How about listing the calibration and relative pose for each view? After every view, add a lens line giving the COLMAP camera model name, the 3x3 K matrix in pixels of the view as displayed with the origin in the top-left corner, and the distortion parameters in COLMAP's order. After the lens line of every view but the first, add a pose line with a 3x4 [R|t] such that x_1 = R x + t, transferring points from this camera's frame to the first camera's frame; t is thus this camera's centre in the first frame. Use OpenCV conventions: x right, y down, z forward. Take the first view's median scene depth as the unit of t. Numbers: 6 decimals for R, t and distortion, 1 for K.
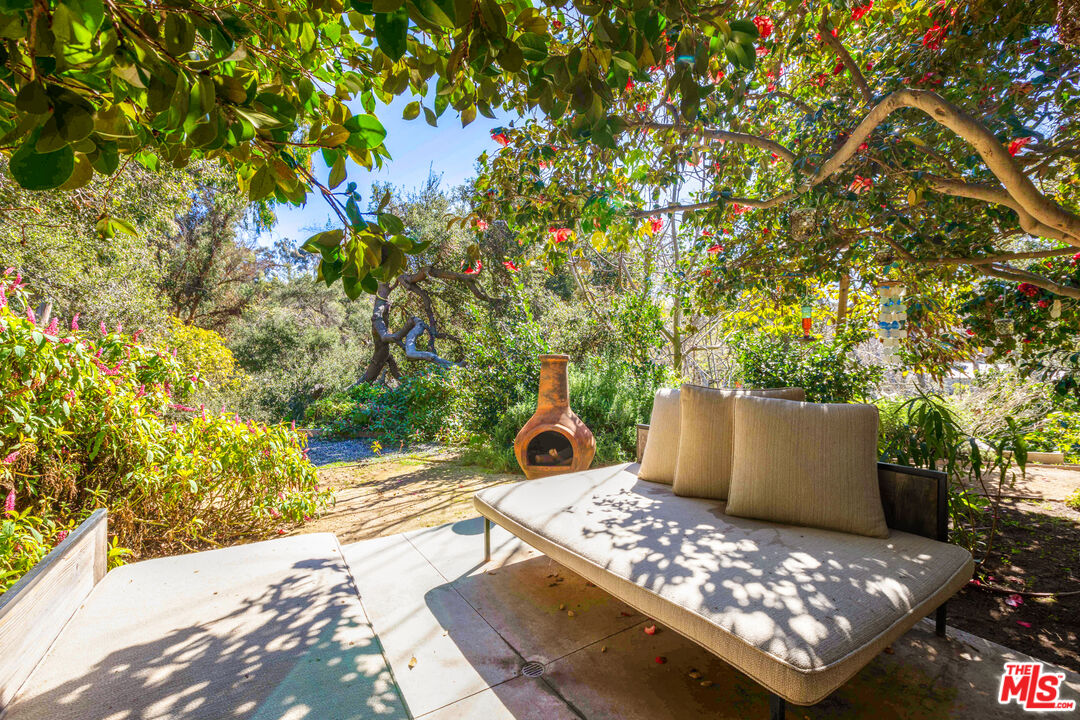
lens RADIAL K [[477.0, 0, 535.7], [0, 477.0, 358.5], [0, 0, 1]] dist [0.004407, -0.000749]
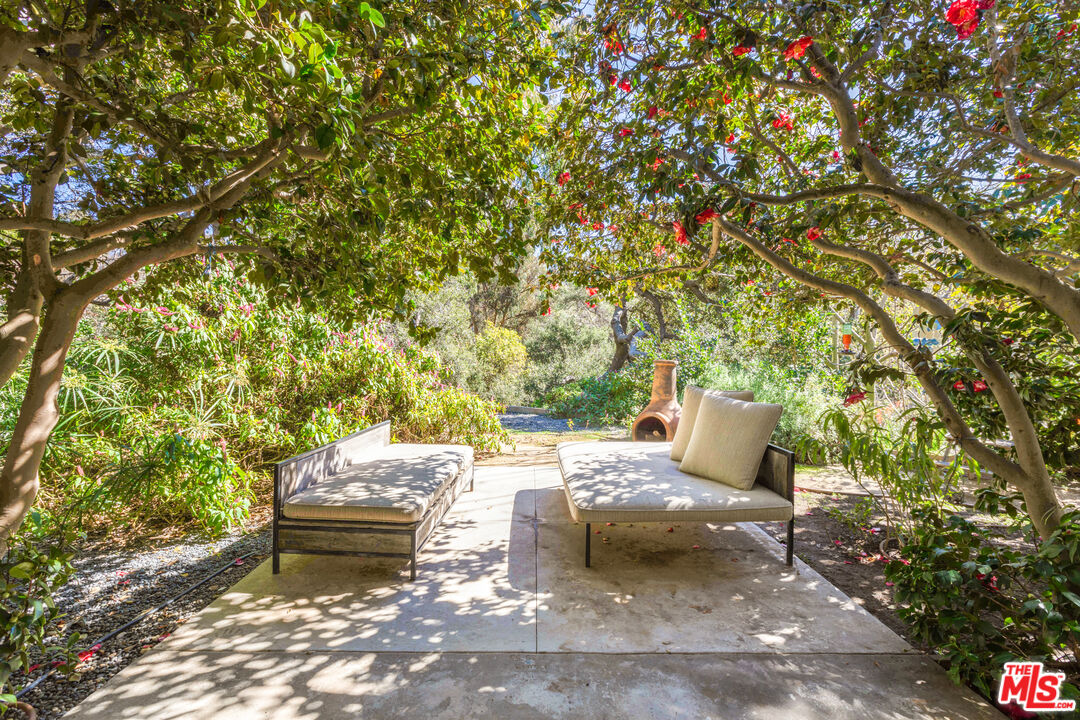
lens RADIAL K [[477.0, 0, 544.3], [0, 477.0, 357.6], [0, 0, 1]] dist [0.004407, -0.000749]
pose [[0.851110, 0.022961, -0.524486, 0.130517], [-0.019332, 0.999736, 0.012395, -0.007483], [0.524632, -0.000410, 0.851329, -0.084408]]
